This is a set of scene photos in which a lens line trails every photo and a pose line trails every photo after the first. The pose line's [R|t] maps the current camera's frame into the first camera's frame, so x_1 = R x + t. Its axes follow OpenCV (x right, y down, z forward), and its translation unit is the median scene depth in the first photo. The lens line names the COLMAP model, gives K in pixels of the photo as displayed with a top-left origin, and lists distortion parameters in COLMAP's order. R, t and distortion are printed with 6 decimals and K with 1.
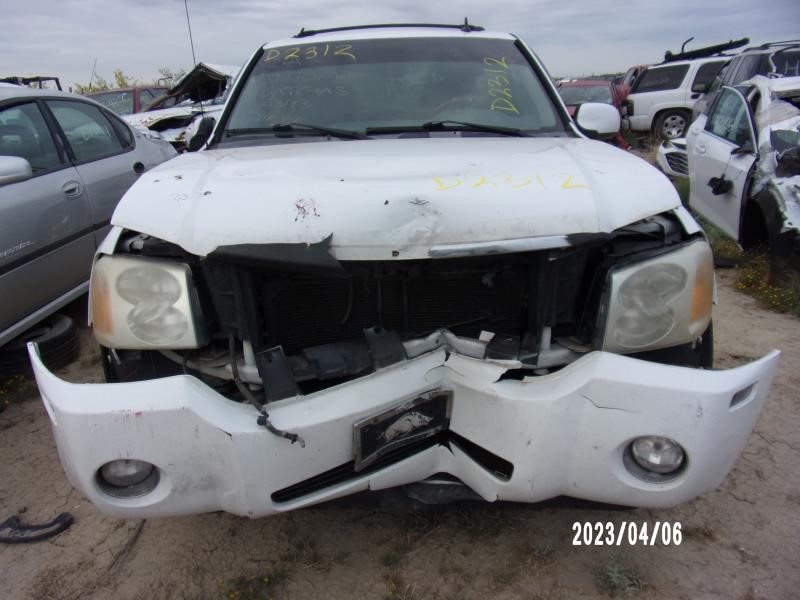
lens RADIAL K [[605.4, 0, 398.0], [0, 605.4, 303.0], [0, 0, 1]] dist [-0.046871, 0.006470]
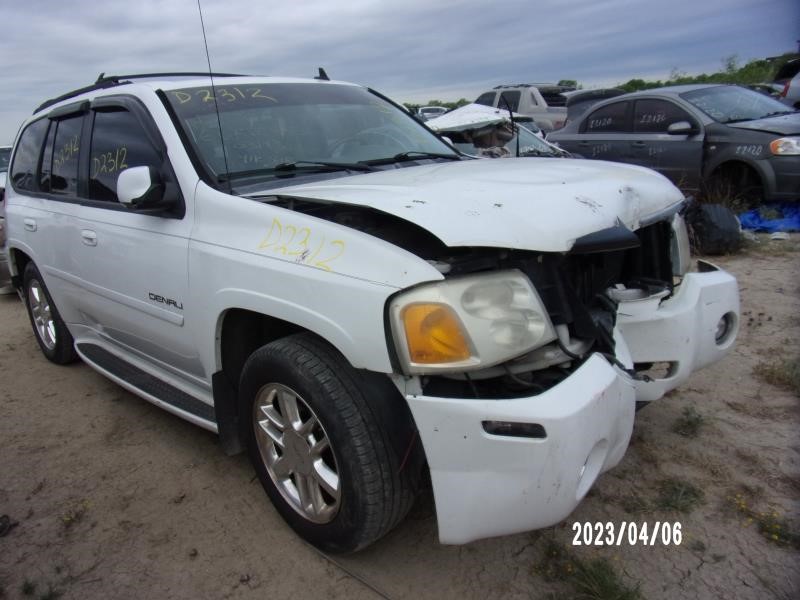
lens RADIAL K [[605.4, 0, 398.1], [0, 605.4, 299.2], [0, 0, 1]] dist [-0.046871, 0.006470]
pose [[0.691038, -0.214199, 0.690351, -0.779014], [0.284492, 0.958595, 0.012653, -0.054420], [-0.664477, 0.187656, 0.723364, 0.236314]]
